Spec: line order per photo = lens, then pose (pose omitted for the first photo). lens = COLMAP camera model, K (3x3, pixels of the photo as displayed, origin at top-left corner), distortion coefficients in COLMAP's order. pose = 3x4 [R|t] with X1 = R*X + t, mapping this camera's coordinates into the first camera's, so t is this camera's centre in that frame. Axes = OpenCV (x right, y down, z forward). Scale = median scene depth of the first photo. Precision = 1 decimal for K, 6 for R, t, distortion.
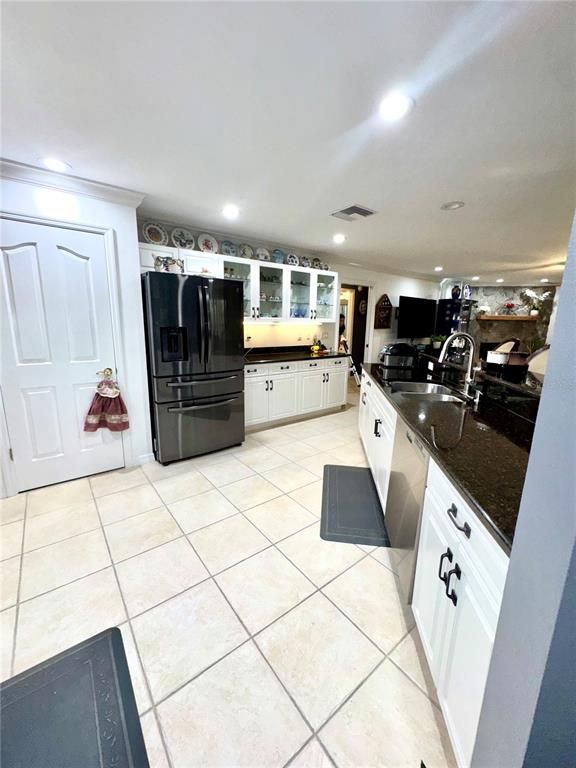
lens RADIAL K [[308.0, 0, 286.8], [0, 308.0, 383.3], [0, 0, 1]] dist [0.000195, 0.000848]
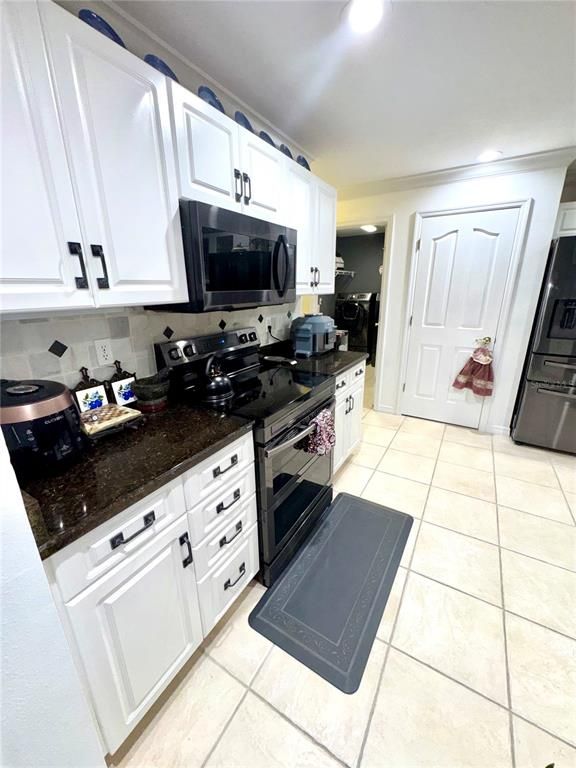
lens RADIAL K [[308.0, 0, 288.2], [0, 308.0, 383.2], [0, 0, 1]] dist [0.000195, 0.000848]
pose [[0.360450, 0.256911, -0.896701, 0.189214], [-0.166347, 0.963617, 0.209215, -0.002367], [0.917826, 0.073752, 0.390072, -0.065103]]
